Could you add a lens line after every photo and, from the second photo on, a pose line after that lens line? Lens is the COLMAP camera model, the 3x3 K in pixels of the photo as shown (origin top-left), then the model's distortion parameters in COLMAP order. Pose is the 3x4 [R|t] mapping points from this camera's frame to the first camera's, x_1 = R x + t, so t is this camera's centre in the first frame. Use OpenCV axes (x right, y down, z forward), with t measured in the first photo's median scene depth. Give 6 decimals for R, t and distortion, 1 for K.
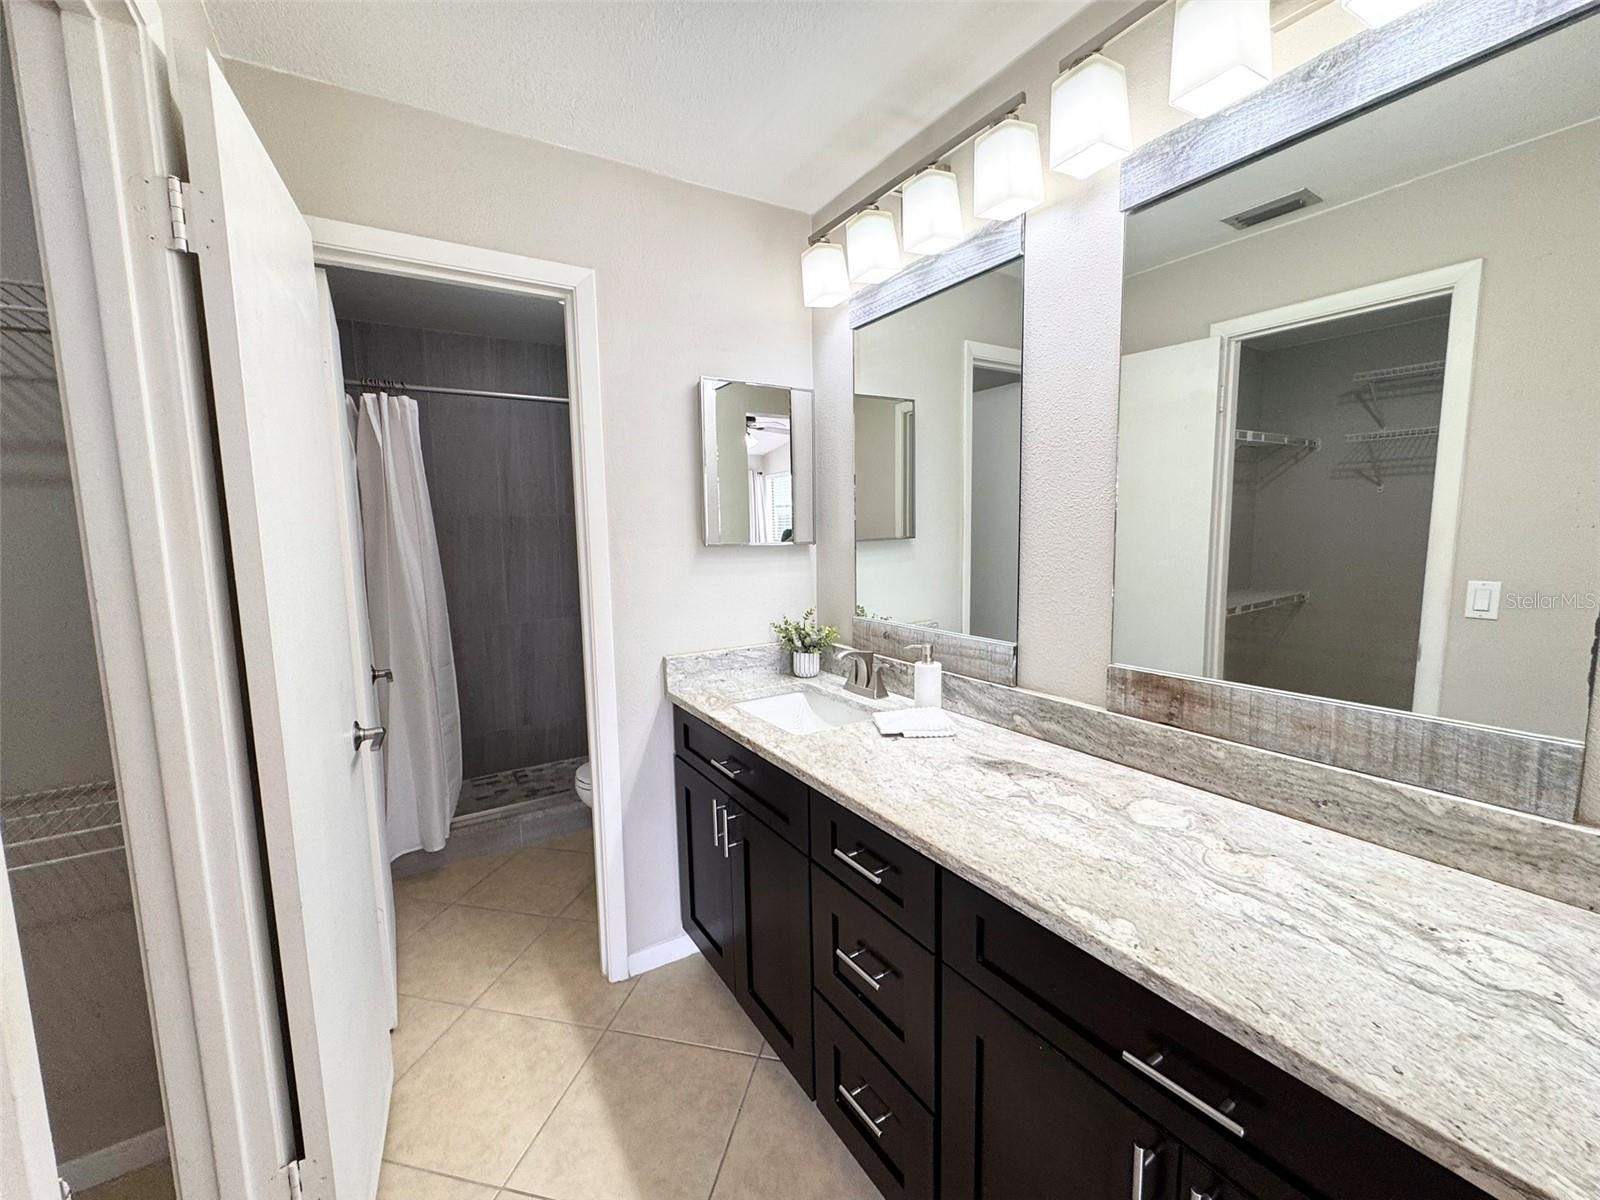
lens RADIAL K [[639.9, 0, 797.5], [0, 639.9, 599.6], [0, 0, 1]] dist [-0.001031, -0.000072]
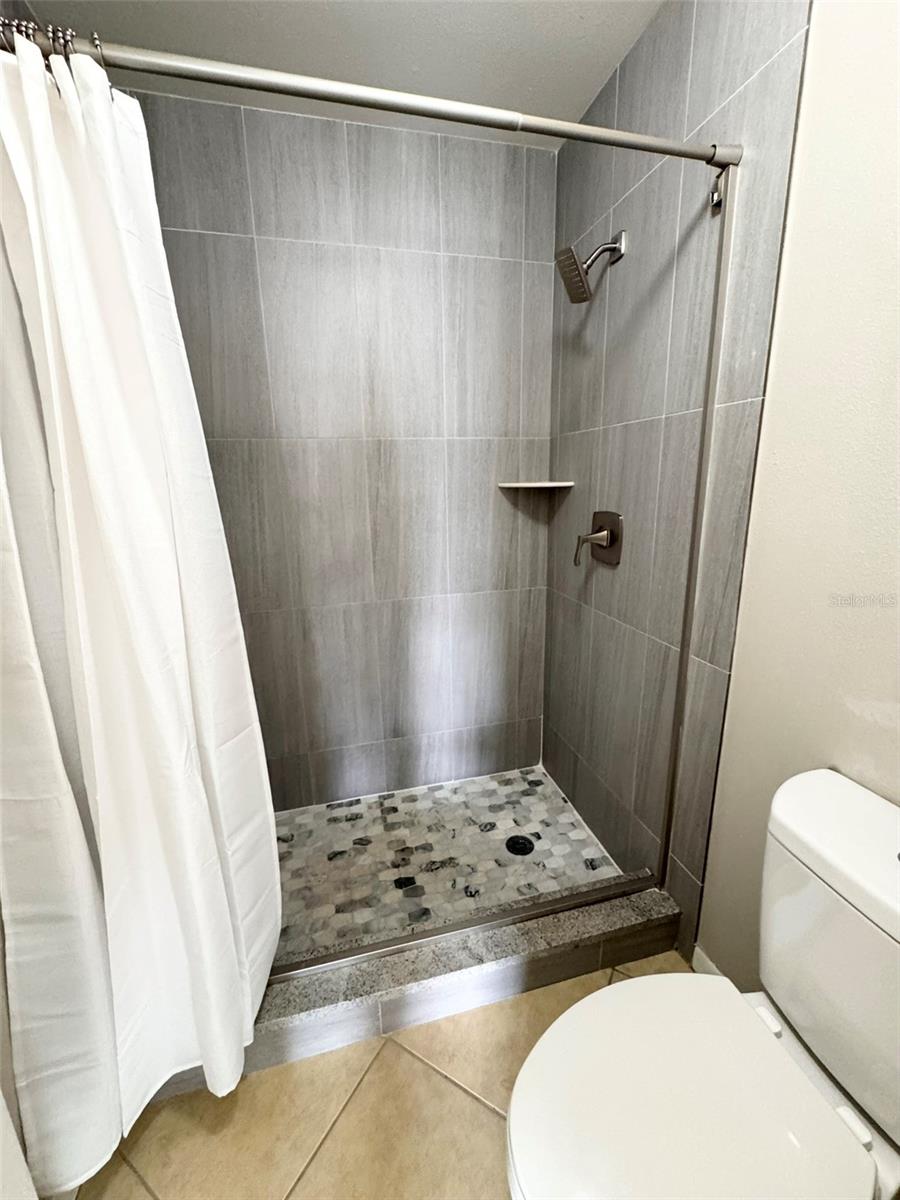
lens RADIAL K [[479.9, 0, 450.0], [0, 479.9, 600.0], [0, 0, 1]] dist [-0.001031, -0.000072]
pose [[0.951312, 0.070146, -0.300141, -0.223752], [-0.029144, 0.989868, 0.138969, -0.040704], [0.306848, -0.123455, 0.943718, 0.547743]]
